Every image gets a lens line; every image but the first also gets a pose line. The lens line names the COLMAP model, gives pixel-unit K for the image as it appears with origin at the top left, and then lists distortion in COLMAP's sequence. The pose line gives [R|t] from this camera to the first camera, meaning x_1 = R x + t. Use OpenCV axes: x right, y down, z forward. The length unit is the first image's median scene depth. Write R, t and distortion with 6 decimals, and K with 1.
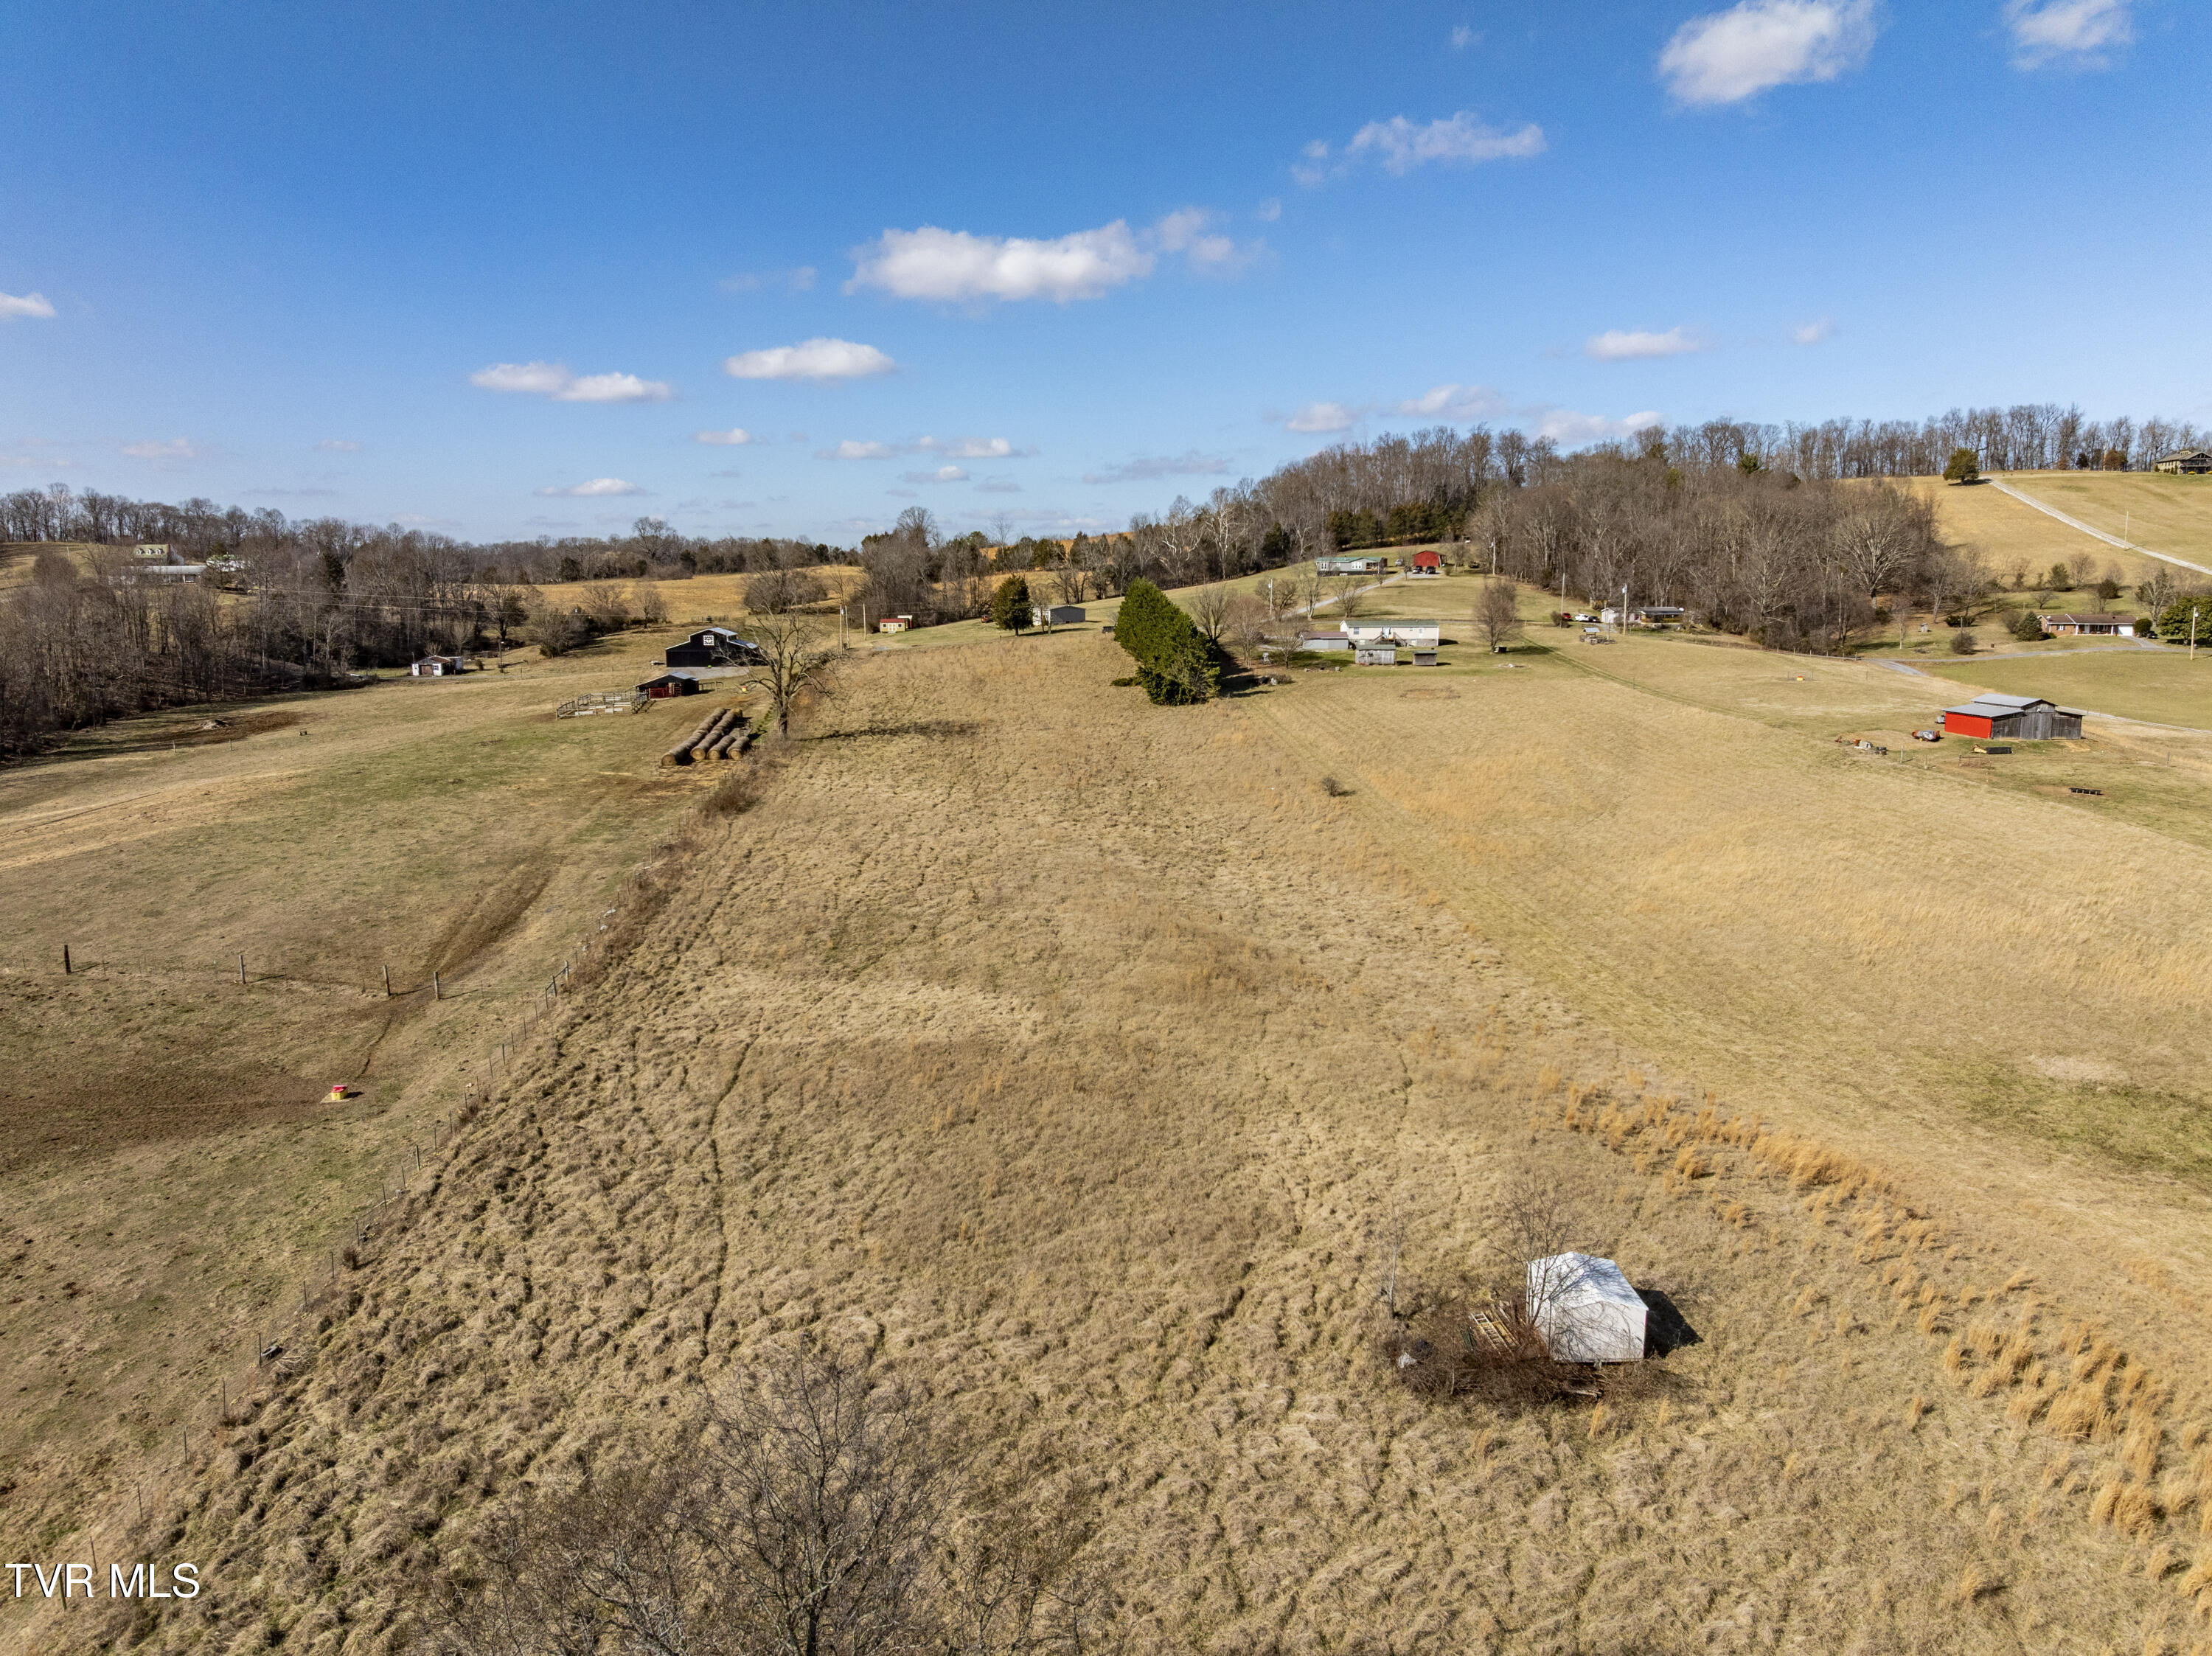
lens RADIAL K [[1554.5, 0, 1115.3], [0, 1554.5, 822.1], [0, 0, 1]] dist [-0.030892, -0.008591]
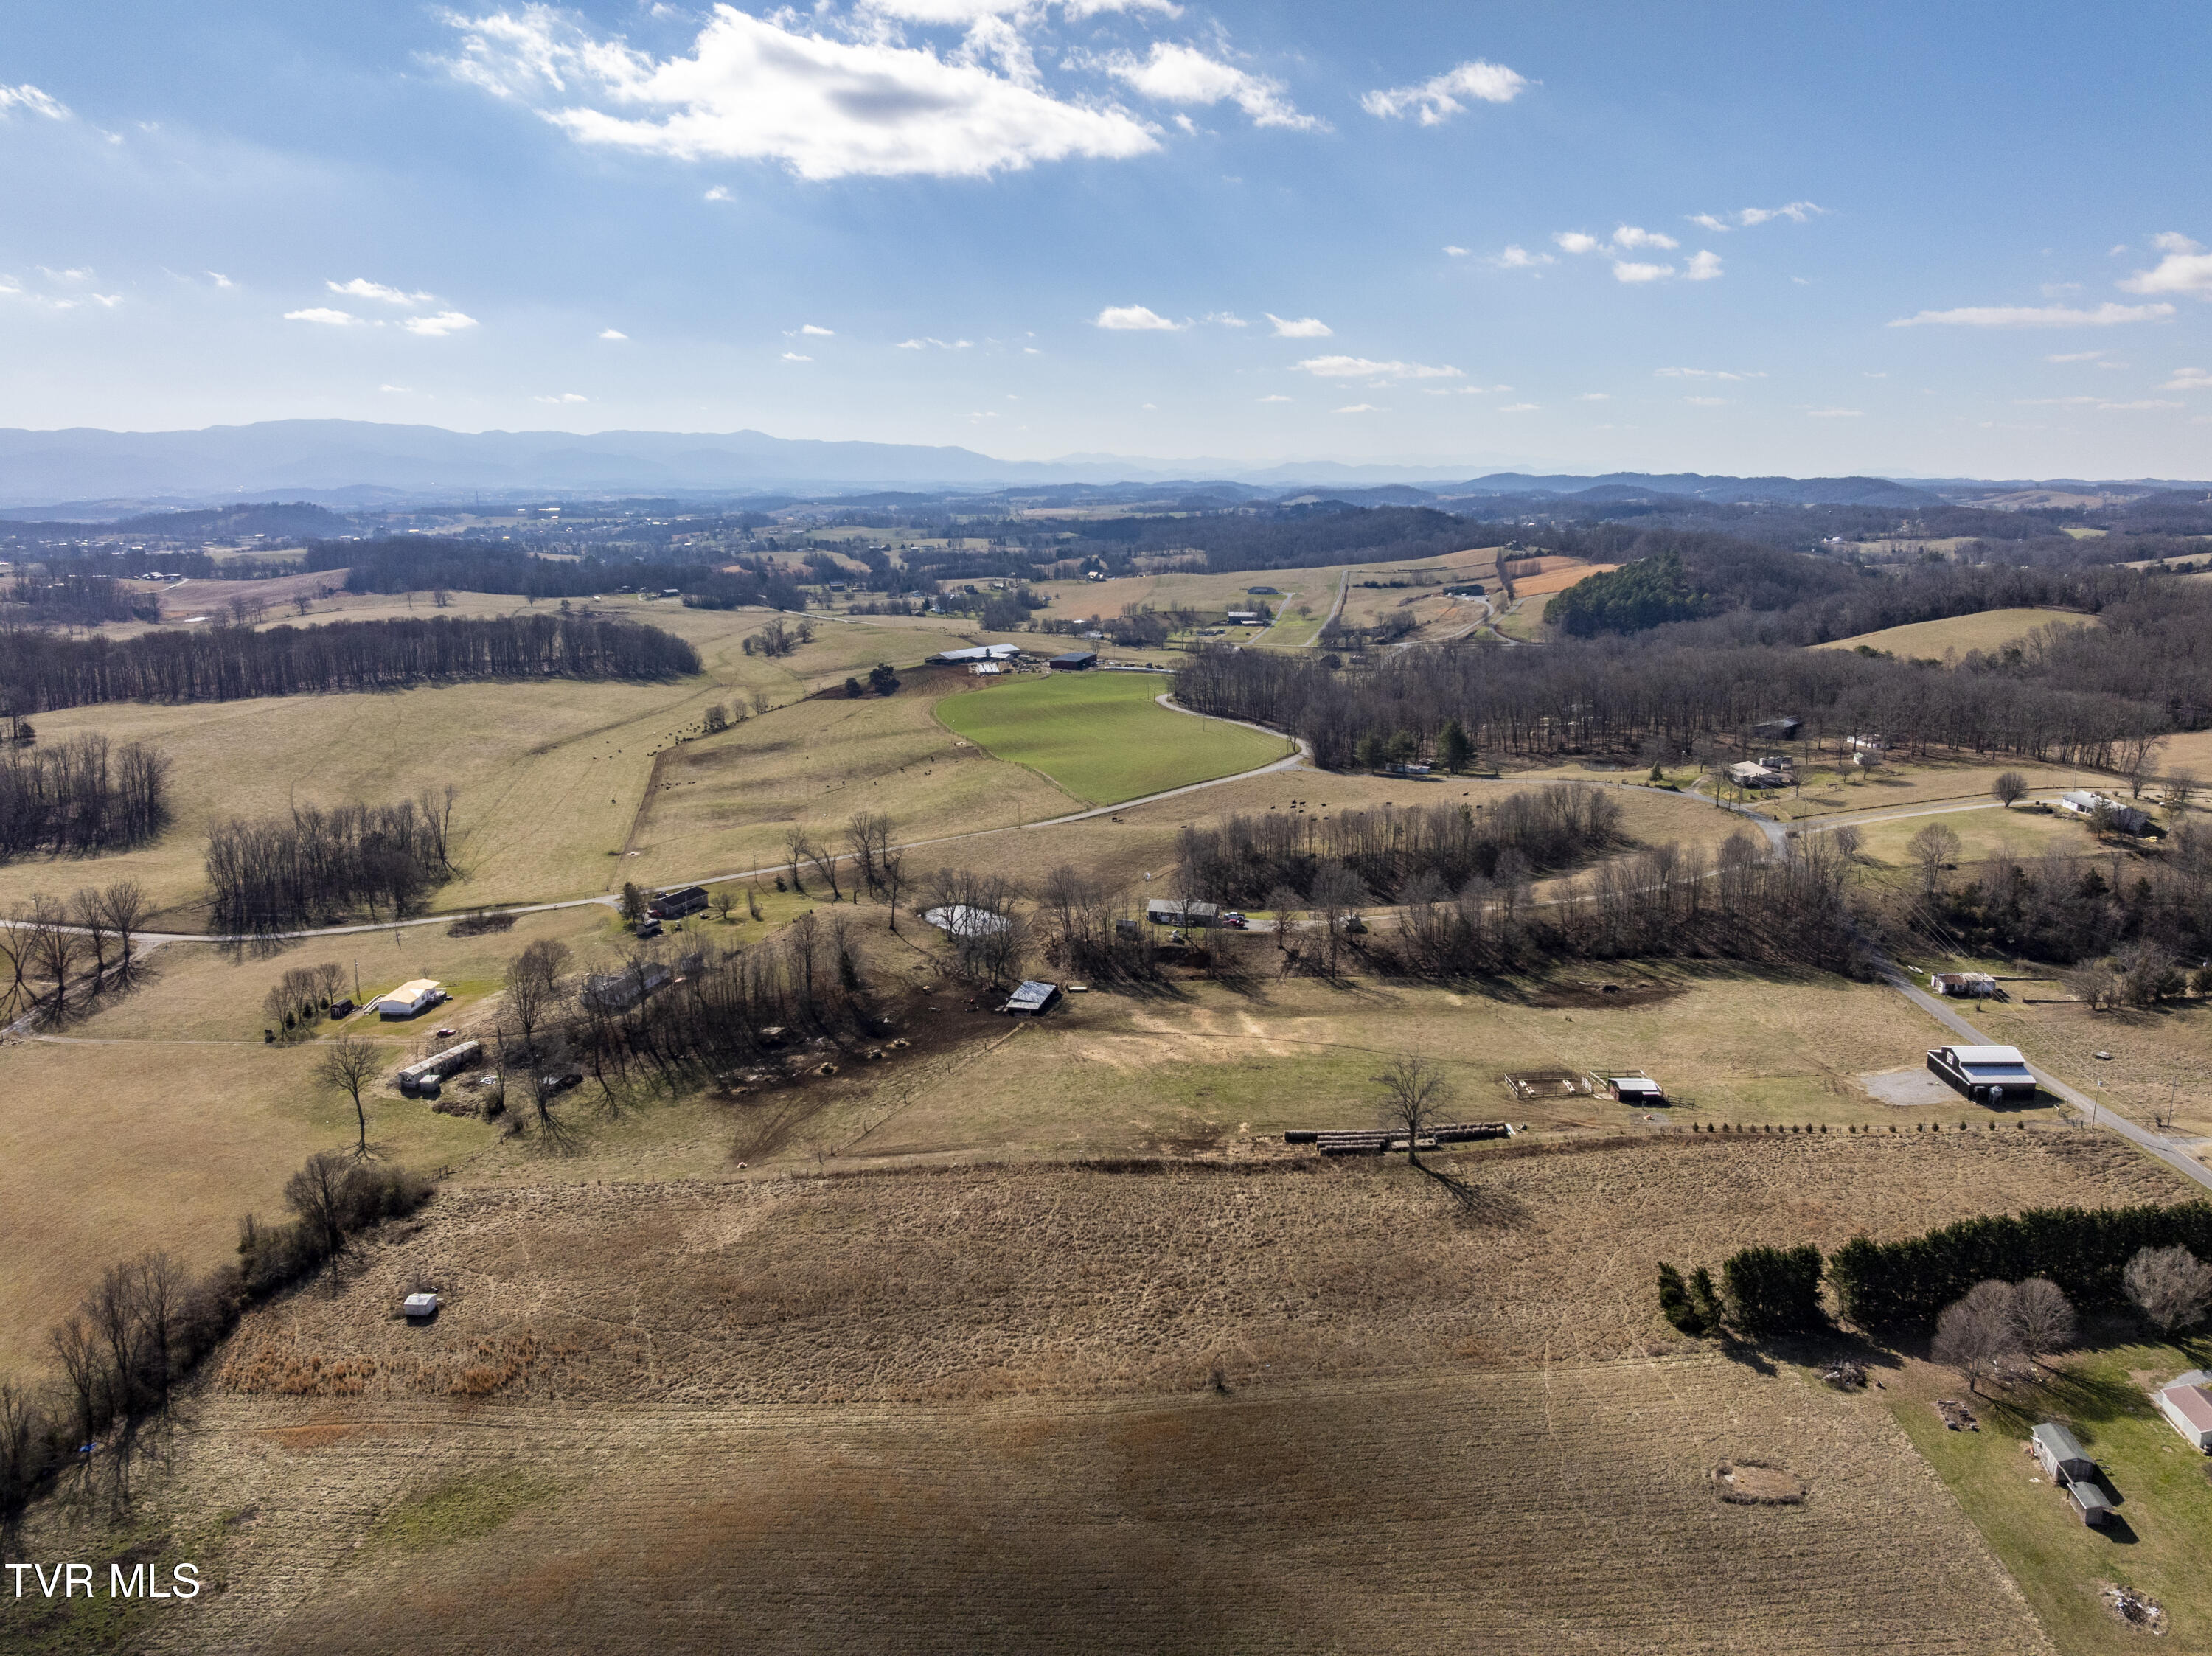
lens RADIAL K [[1554.5, 0, 1115.3], [0, 1554.5, 822.1], [0, 0, 1]] dist [-0.030892, -0.008591]
pose [[-0.128780, 0.220560, -0.966835, 1.353683], [-0.144905, 0.960303, 0.238371, -0.793733], [0.981029, 0.170796, -0.091708, 1.055105]]
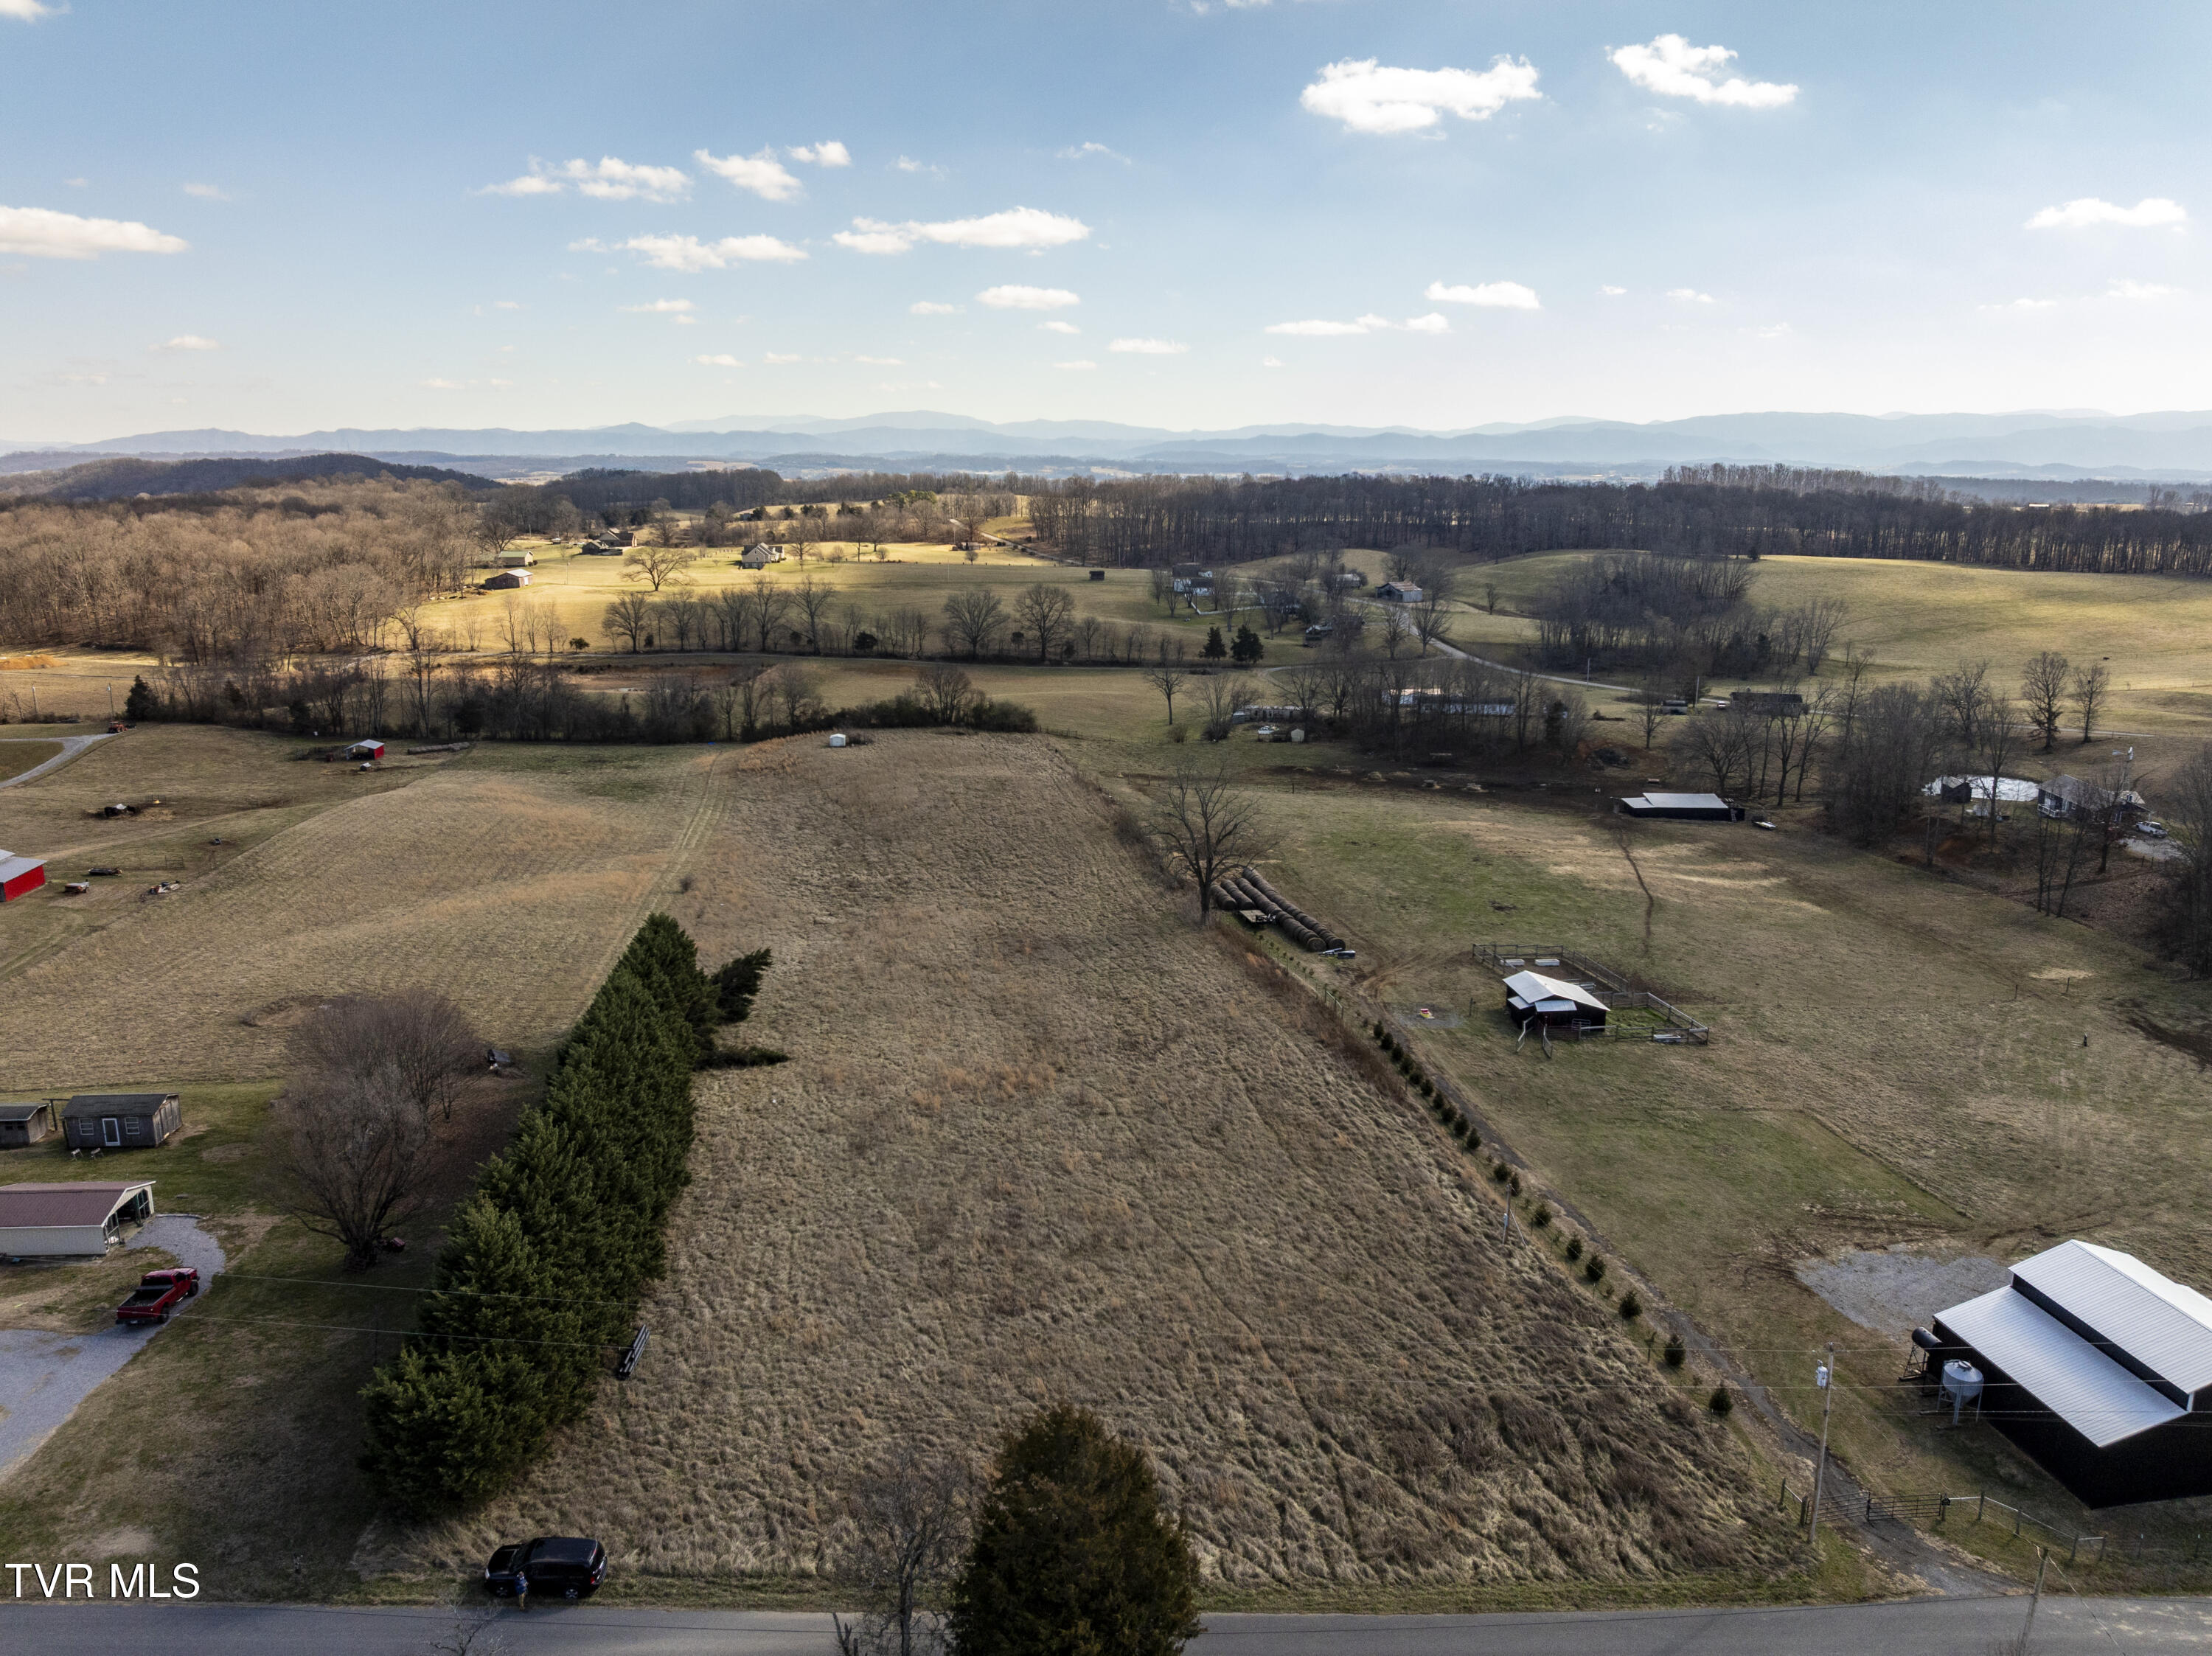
lens RADIAL K [[1554.5, 0, 1115.3], [0, 1554.5, 822.1], [0, 0, 1]] dist [-0.030892, -0.008591]
pose [[-0.997655, 0.016302, -0.066466, -0.123625], [-0.009652, 0.927987, 0.372486, -0.578936], [0.067752, 0.372255, -0.925654, 2.344628]]
